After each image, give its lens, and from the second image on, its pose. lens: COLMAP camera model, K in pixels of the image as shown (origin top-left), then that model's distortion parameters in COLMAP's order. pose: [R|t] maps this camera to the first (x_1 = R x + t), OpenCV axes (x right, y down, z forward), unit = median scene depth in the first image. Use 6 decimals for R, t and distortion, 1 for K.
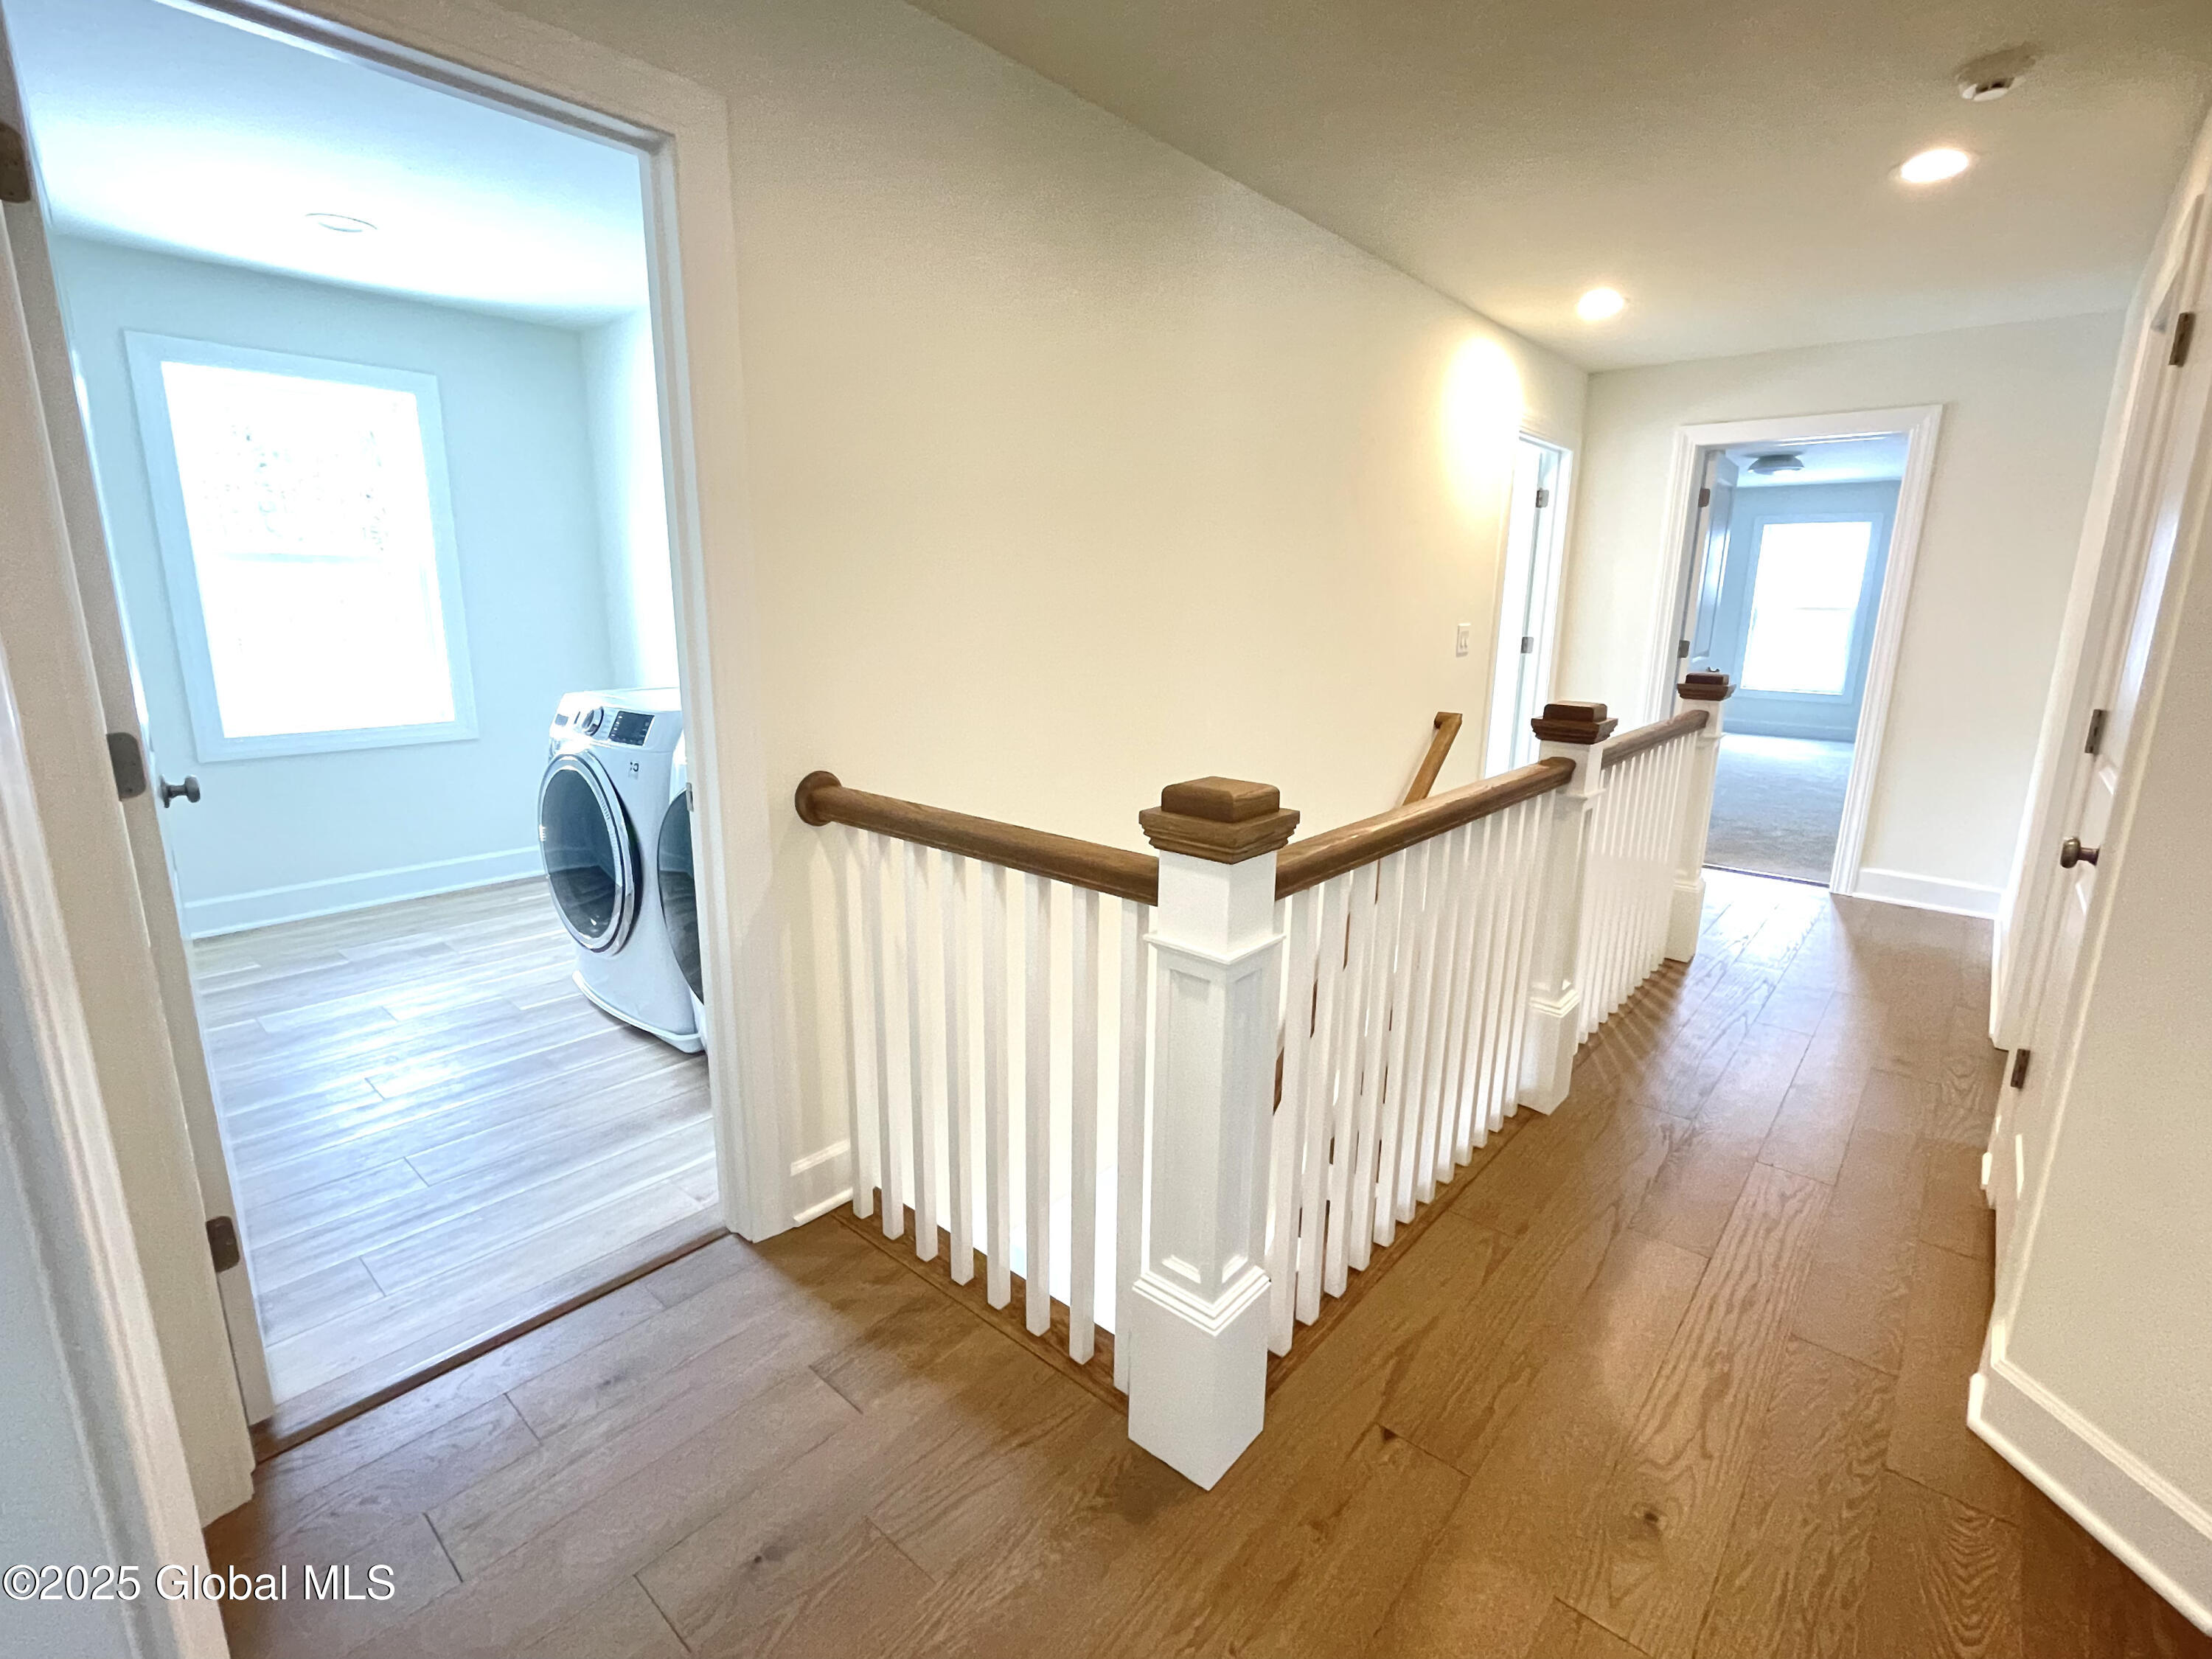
lens RADIAL K [[1021.5, 0, 1100.7], [0, 1021.5, 829.0], [0, 0, 1]] dist [-0.000588, 0.000114]
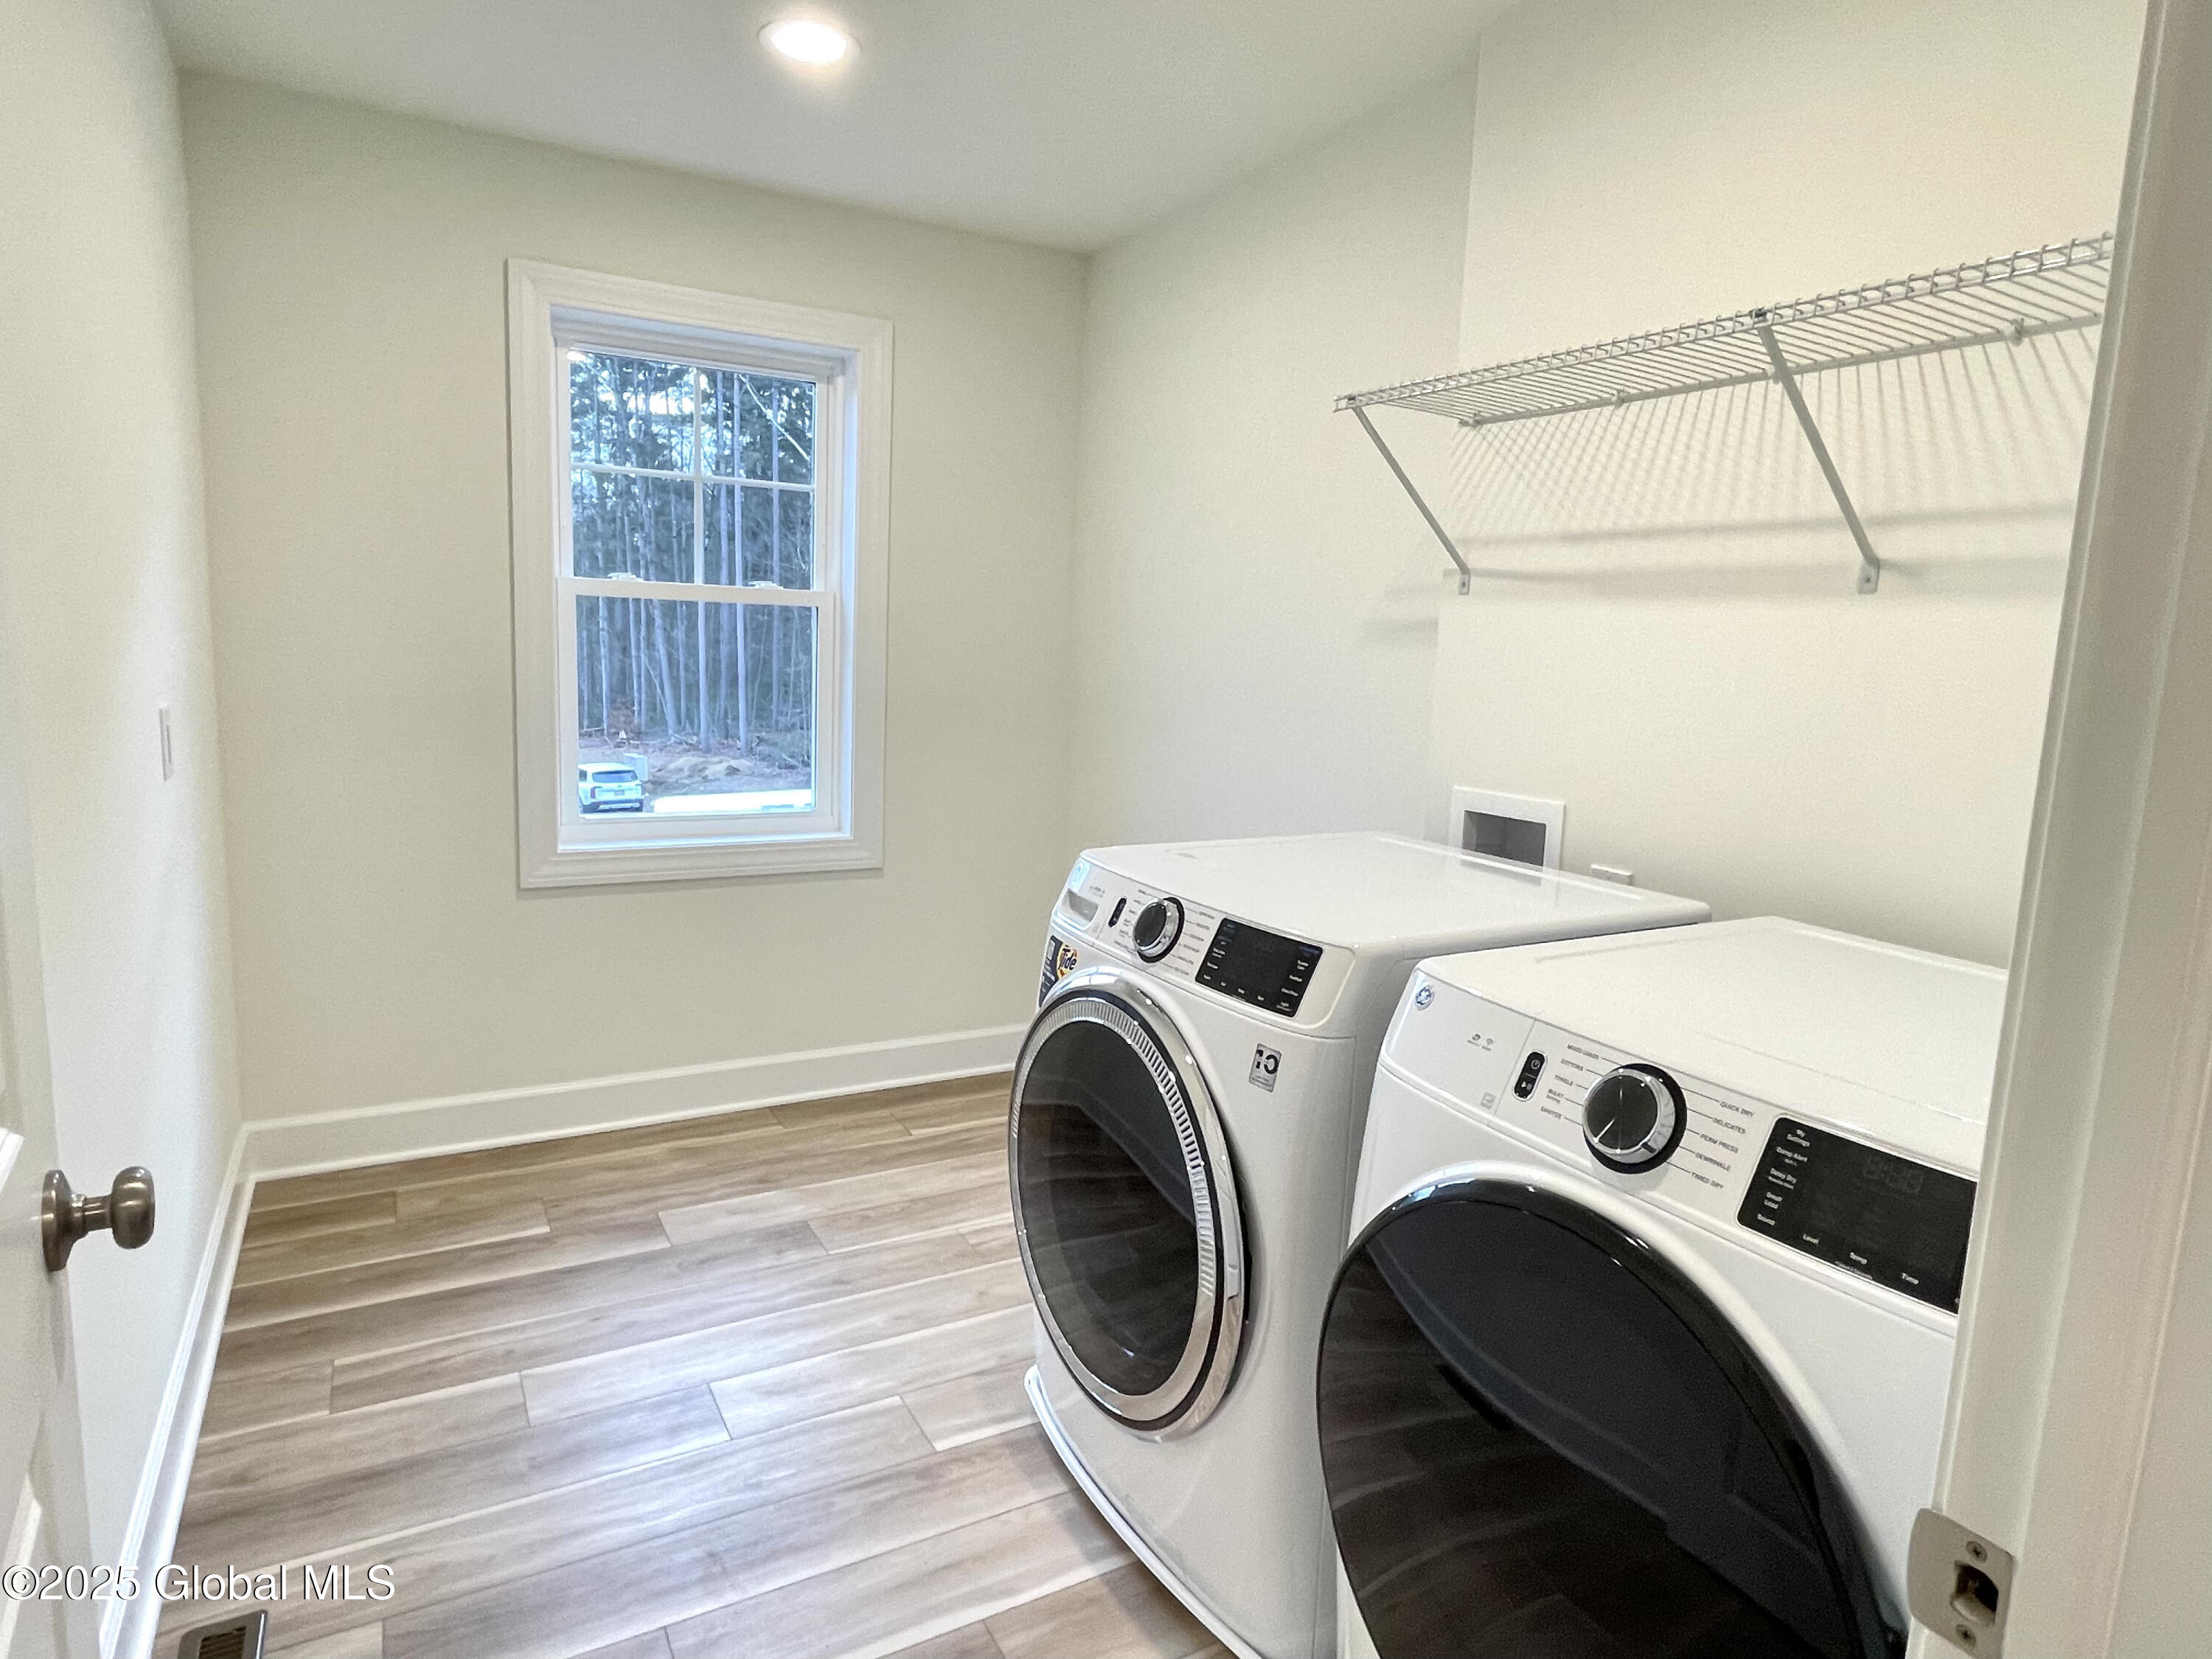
lens RADIAL K [[1240.6, 0, 1109.0], [0, 1240.6, 825.9], [0, 0, 1]] dist [-0.001636, -0.000466]
pose [[0.947833, 0.069492, -0.311101, -0.292807], [-0.094164, 0.993434, -0.064983, -0.095673], [0.304543, 0.090887, 0.948153, 0.379043]]
